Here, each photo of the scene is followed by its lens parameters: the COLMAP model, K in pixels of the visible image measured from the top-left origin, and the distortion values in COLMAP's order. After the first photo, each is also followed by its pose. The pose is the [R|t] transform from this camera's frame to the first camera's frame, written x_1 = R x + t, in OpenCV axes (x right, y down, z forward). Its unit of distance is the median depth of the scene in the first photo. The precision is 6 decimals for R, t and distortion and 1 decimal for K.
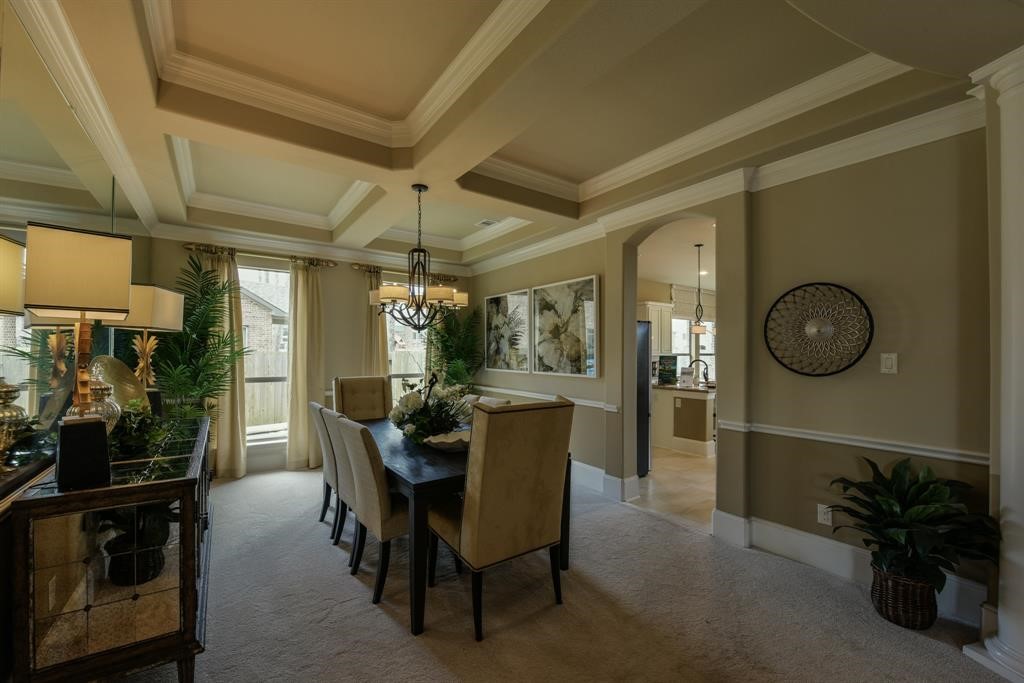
lens RADIAL K [[412.3, 0, 511.9], [0, 412.3, 347.0], [0, 0, 1]] dist [-0.014412, -0.000817]
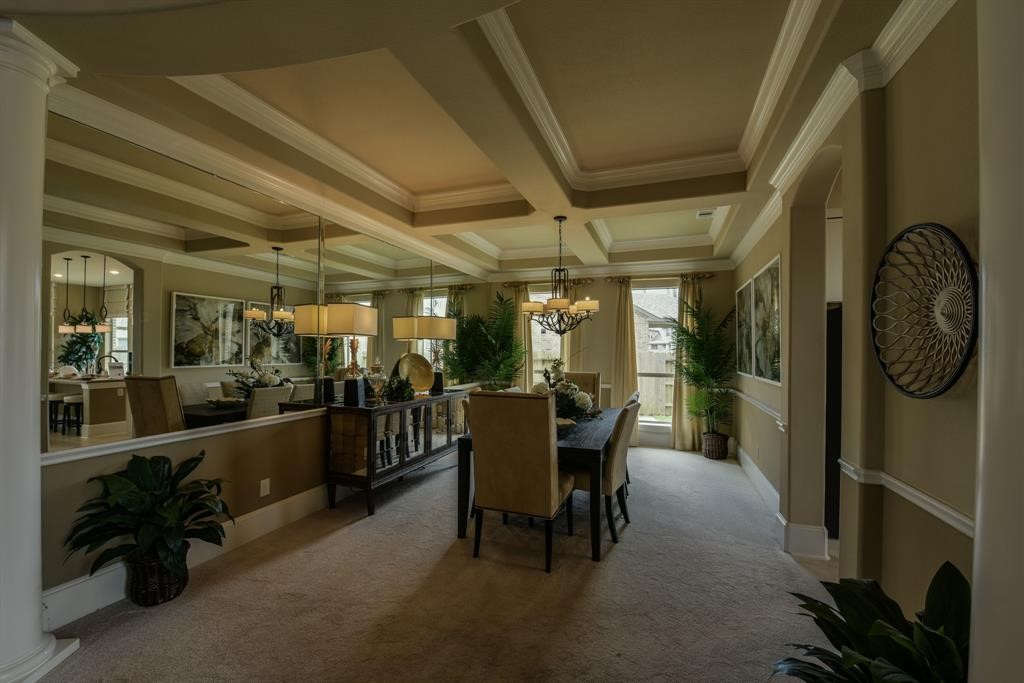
lens RADIAL K [[412.3, 0, 530.5], [0, 412.3, 349.3], [0, 0, 1]] dist [-0.014412, -0.000817]
pose [[0.558636, -0.001038, -0.829412, 0.826714], [0.006665, 0.999973, 0.003238, -0.001095], [0.829386, -0.007337, 0.558628, 0.257725]]
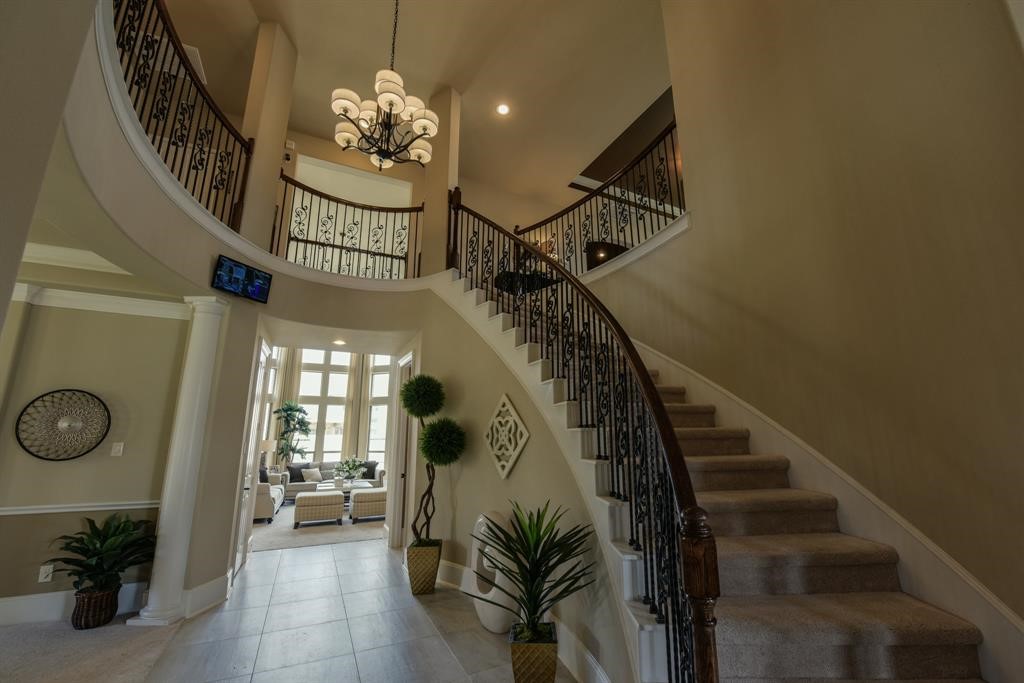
lens RADIAL K [[412.3, 0, 521.0], [0, 412.3, 347.8], [0, 0, 1]] dist [-0.014412, -0.000817]
pose [[0.145935, 0.201308, 0.968596, -0.336804], [-0.005039, 0.979216, -0.202756, -0.026502], [-0.989281, 0.024708, 0.143917, -0.609995]]
